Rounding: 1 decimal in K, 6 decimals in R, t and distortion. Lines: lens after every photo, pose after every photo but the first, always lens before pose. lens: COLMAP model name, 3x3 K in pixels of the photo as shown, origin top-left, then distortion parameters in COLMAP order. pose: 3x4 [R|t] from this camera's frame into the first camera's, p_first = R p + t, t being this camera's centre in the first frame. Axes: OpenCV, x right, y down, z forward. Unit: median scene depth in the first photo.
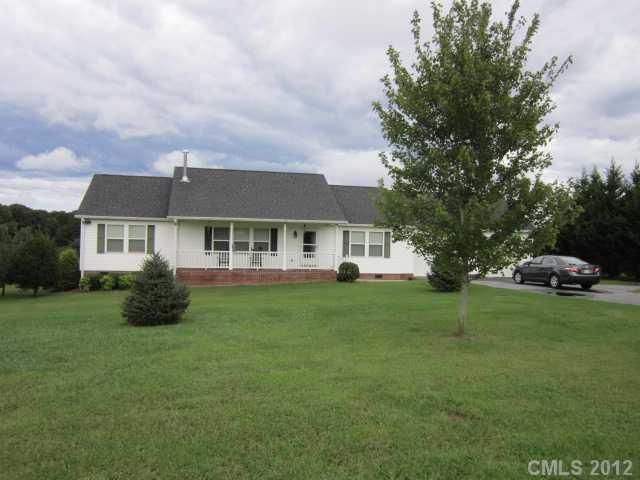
lens RADIAL K [[528.4, 0, 320.2], [0, 528.4, 239.5], [0, 0, 1]] dist [-0.031449, -0.000118]
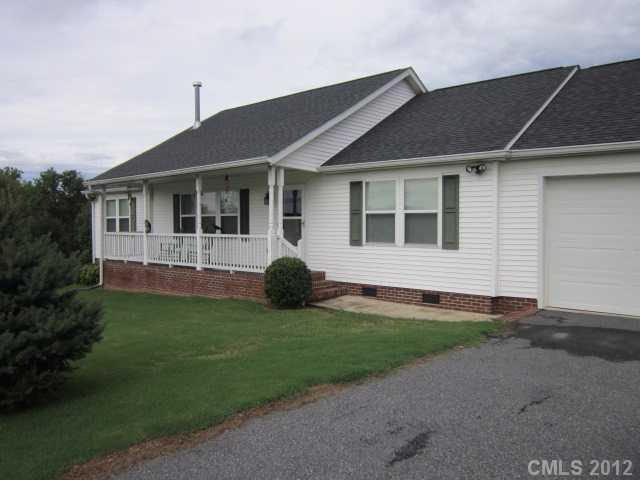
lens RADIAL K [[528.4, 0, 320.2], [0, 528.4, 239.5], [0, 0, 1]] dist [-0.031449, -0.000118]
pose [[0.574949, -0.002689, -0.818185, 0.400165], [0.016374, 0.999832, 0.008220, 0.026654], [0.818025, -0.018123, 0.574897, 0.791733]]
